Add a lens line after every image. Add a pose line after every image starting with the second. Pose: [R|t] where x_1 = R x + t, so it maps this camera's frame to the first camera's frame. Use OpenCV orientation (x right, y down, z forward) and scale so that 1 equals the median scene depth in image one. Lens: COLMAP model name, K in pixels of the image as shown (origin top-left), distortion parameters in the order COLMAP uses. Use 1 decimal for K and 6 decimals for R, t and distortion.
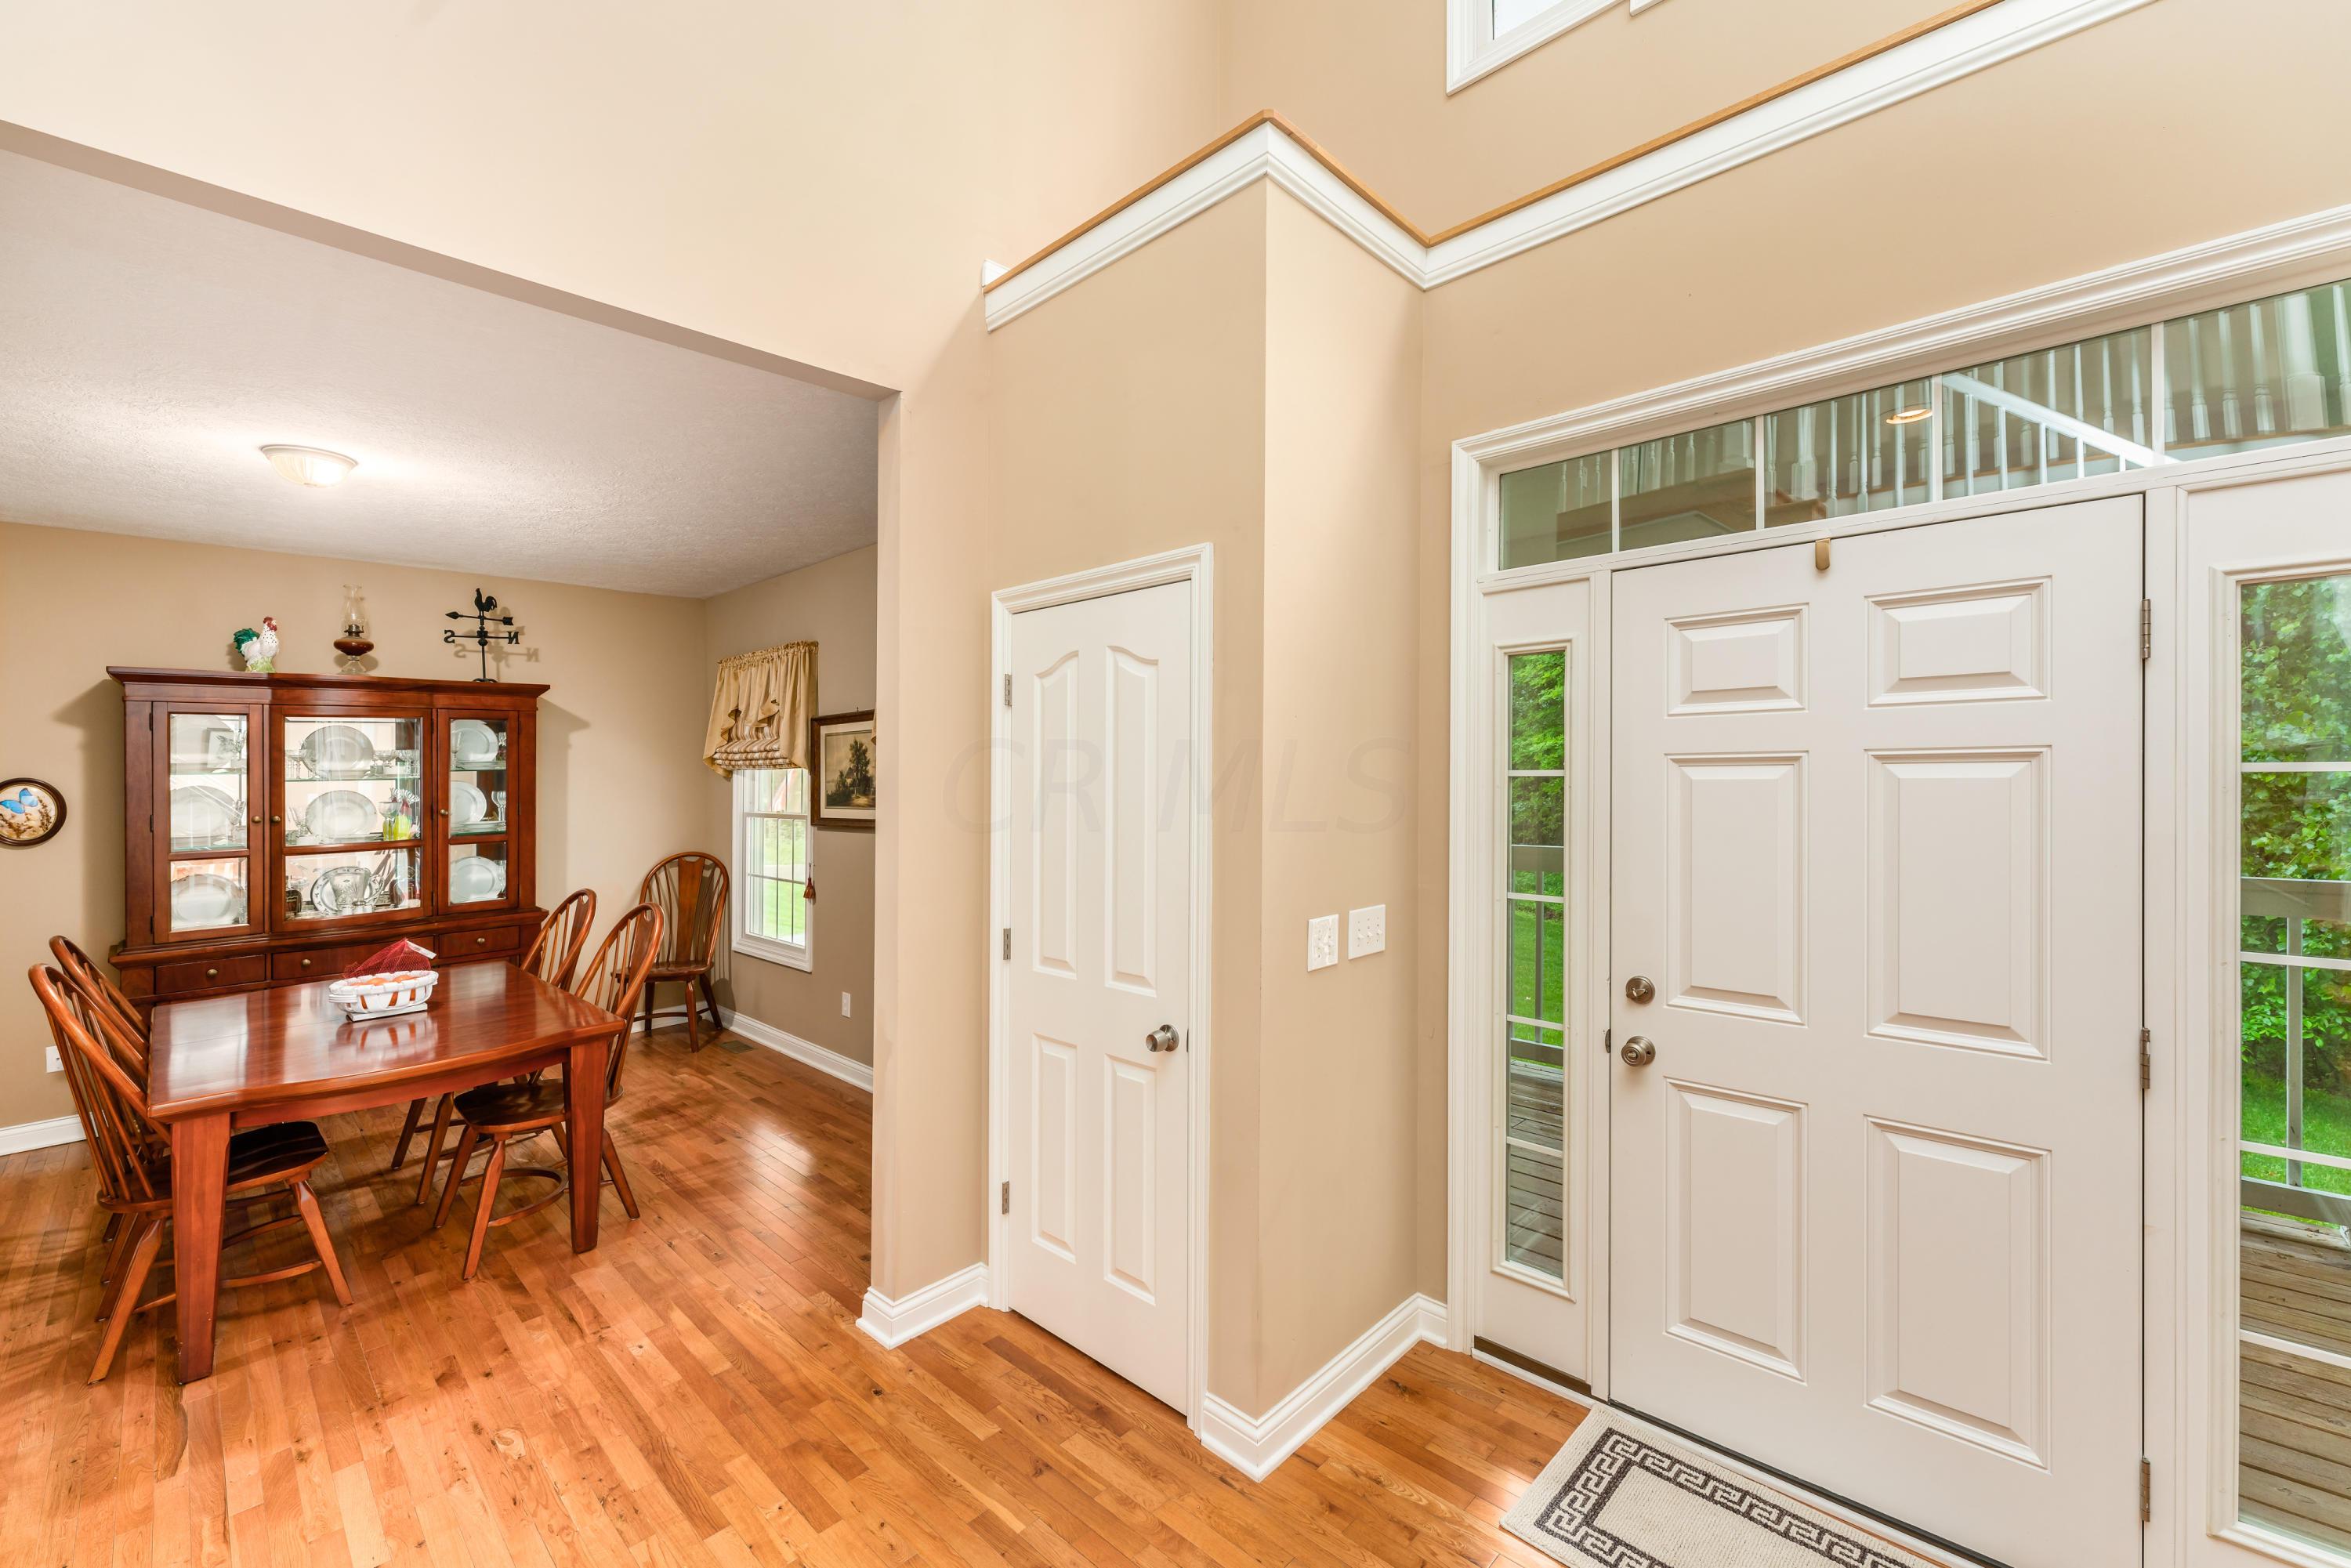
lens RADIAL K [[959.9, 0, 1177.9], [0, 959.9, 778.7], [0, 0, 1]] dist [-0.000211, 0.001544]
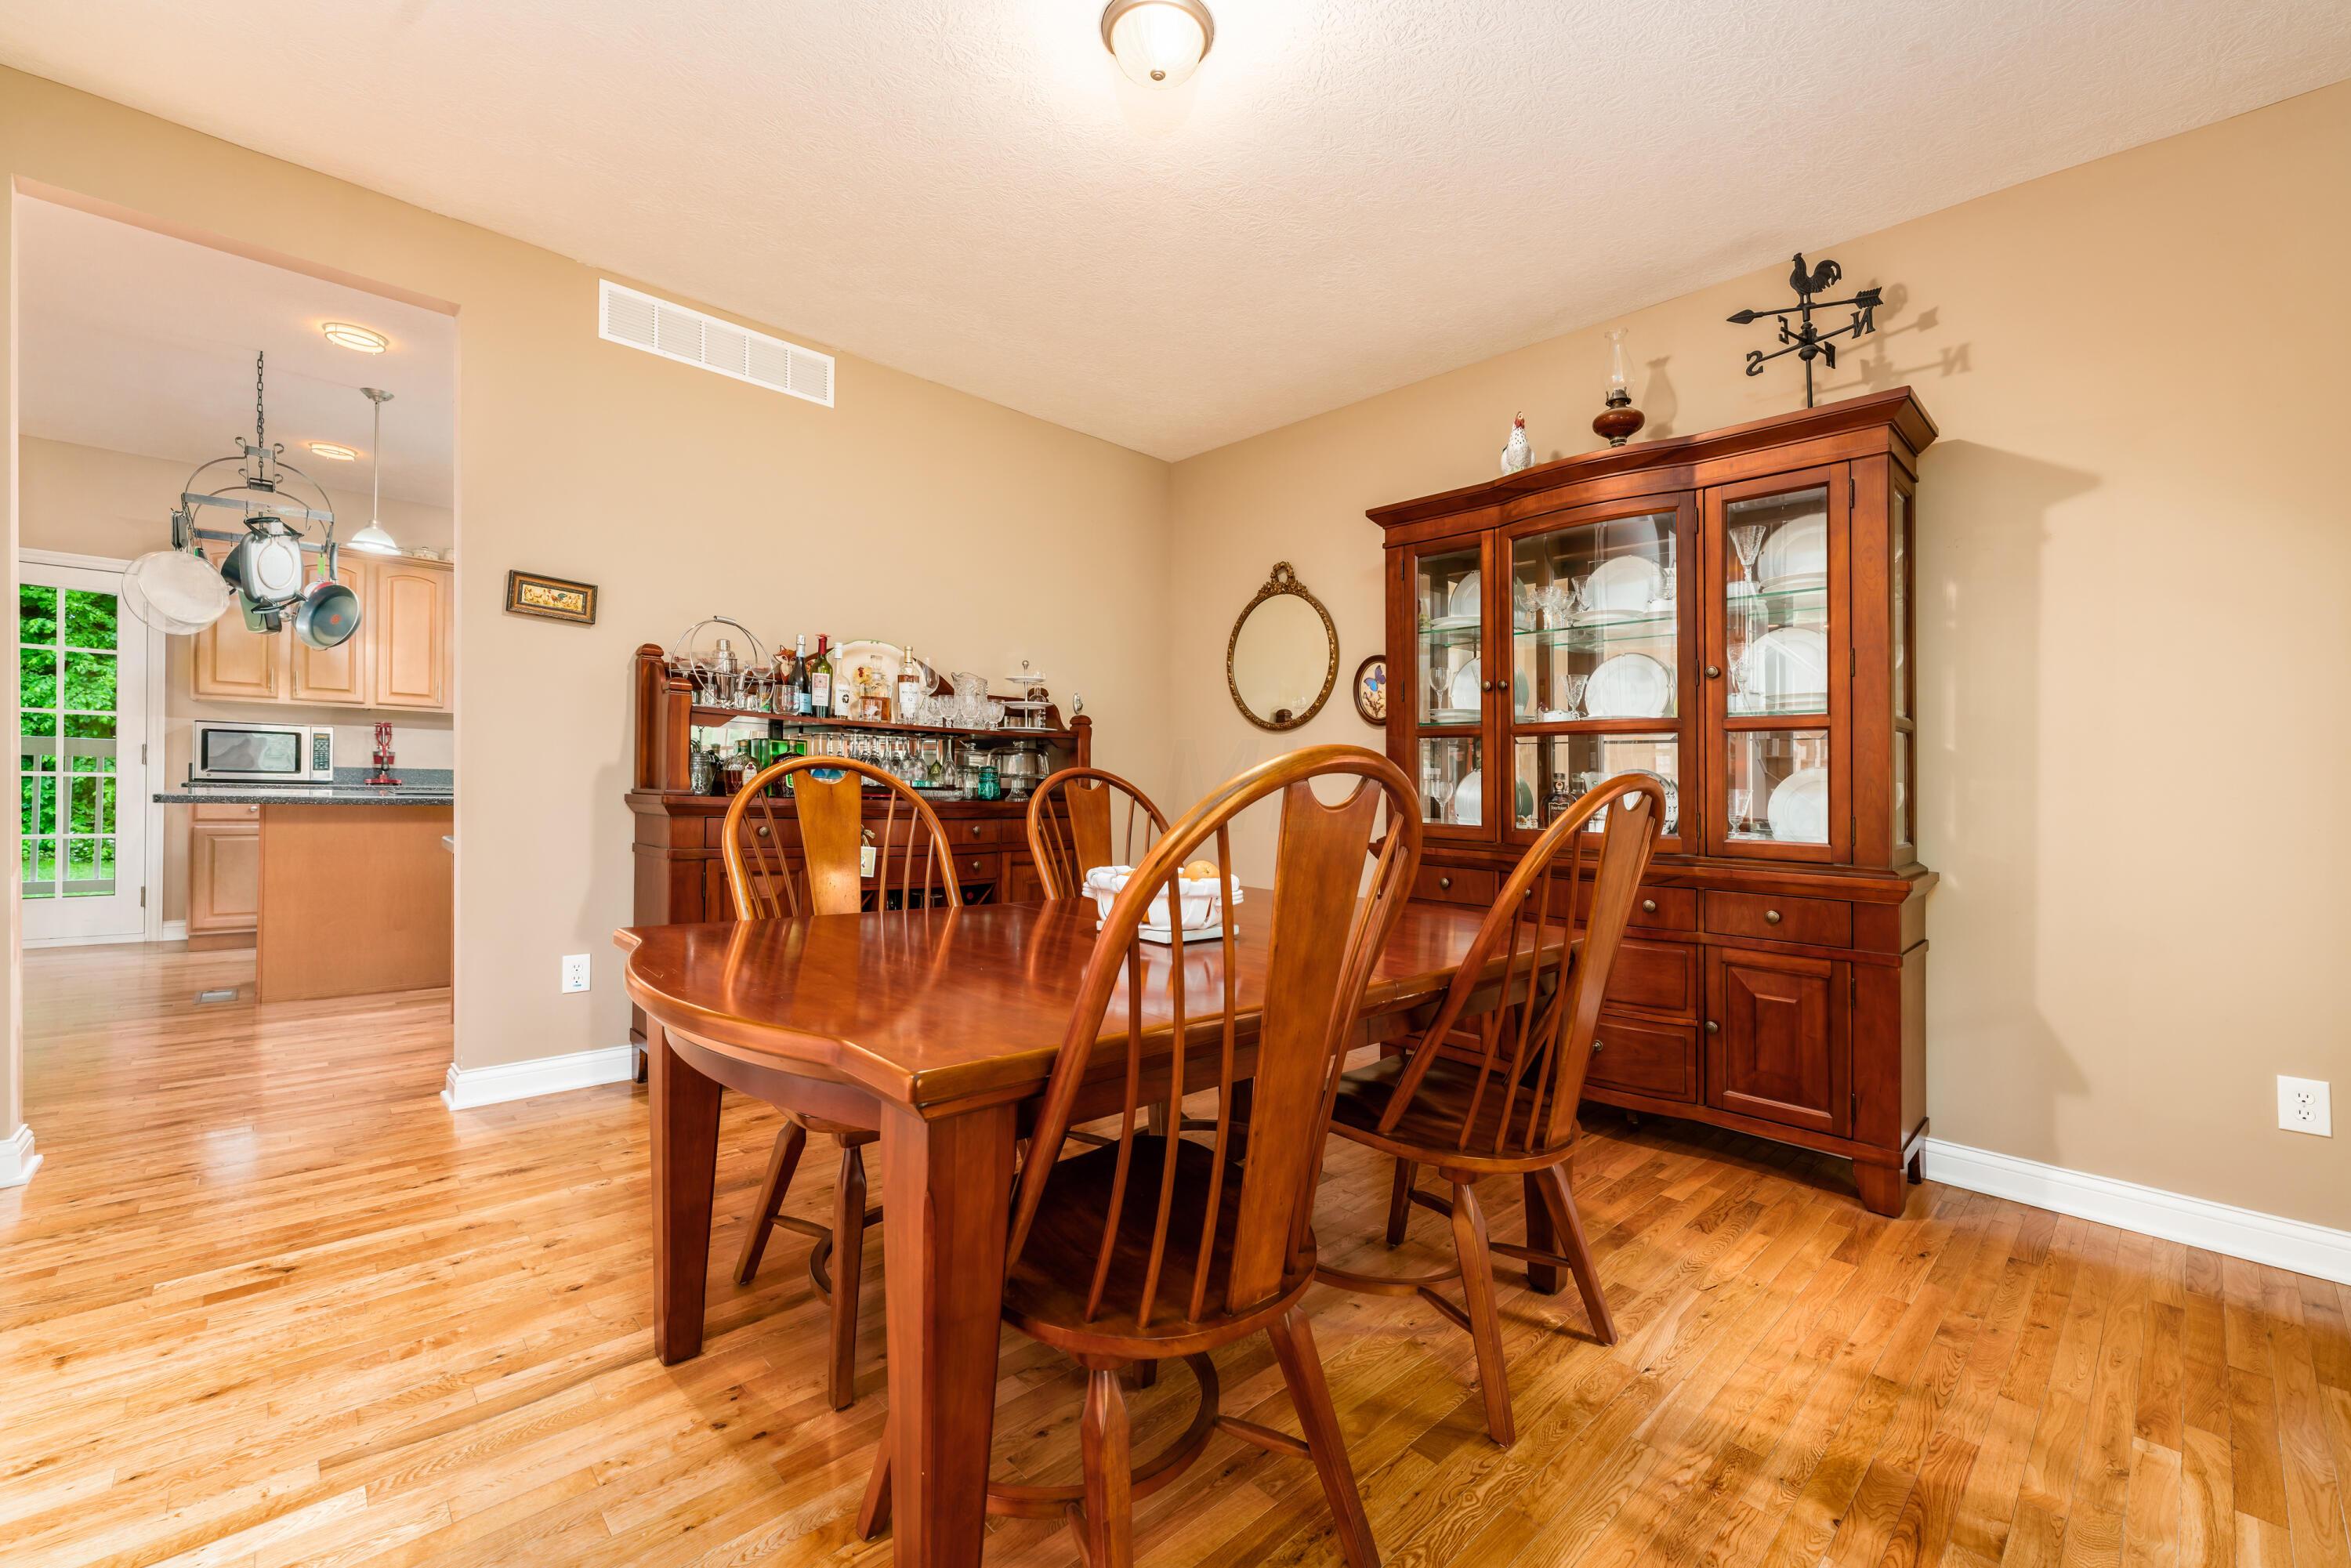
lens RADIAL K [[959.9, 0, 1160.7], [0, 959.9, 758.3], [0, 0, 1]] dist [-0.000211, 0.001544]
pose [[-0.057414, -0.011324, -0.998286, -0.302999], [-0.036498, 0.999291, -0.009236, 0.163495], [0.997683, 0.035905, -0.057787, 1.147063]]
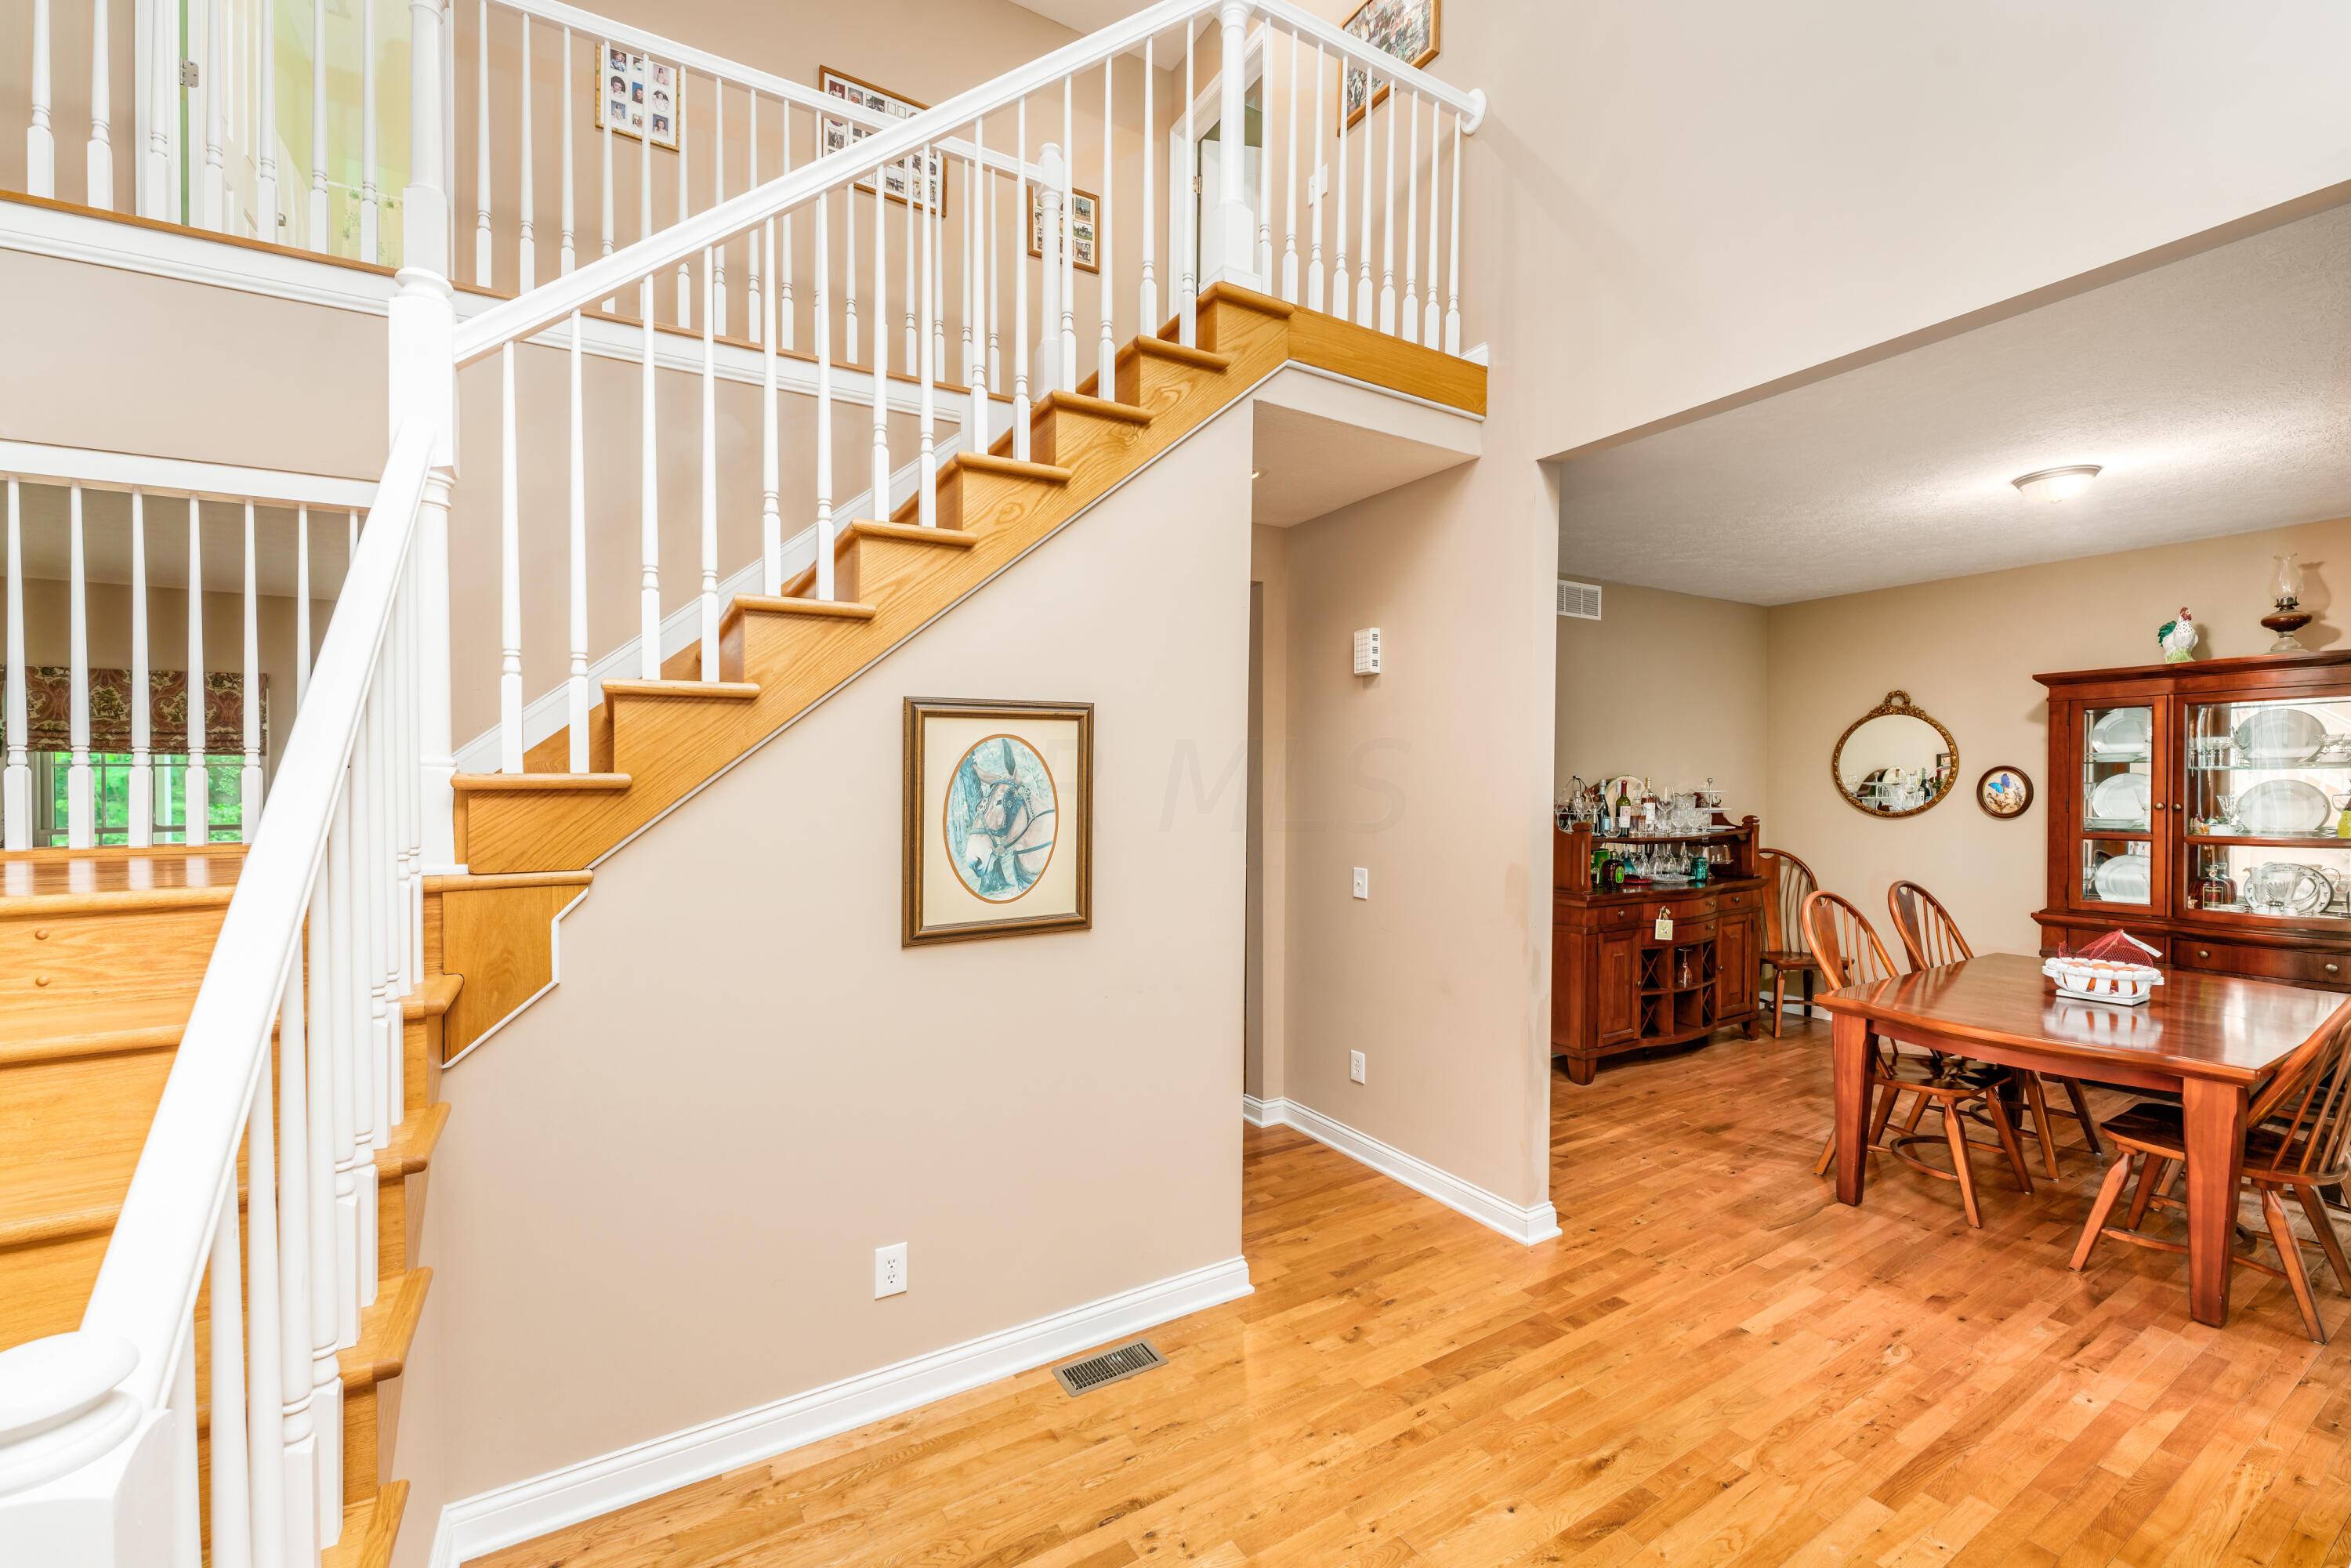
lens RADIAL K [[959.9, 0, 1169.7], [0, 959.9, 791.3], [0, 0, 1]] dist [-0.000211, 0.001544]
pose [[-0.262170, 0.028970, -0.964587, 0.461679], [0.000978, 0.999557, 0.029754, -0.008411], [0.965021, 0.006857, -0.262082, 0.350344]]
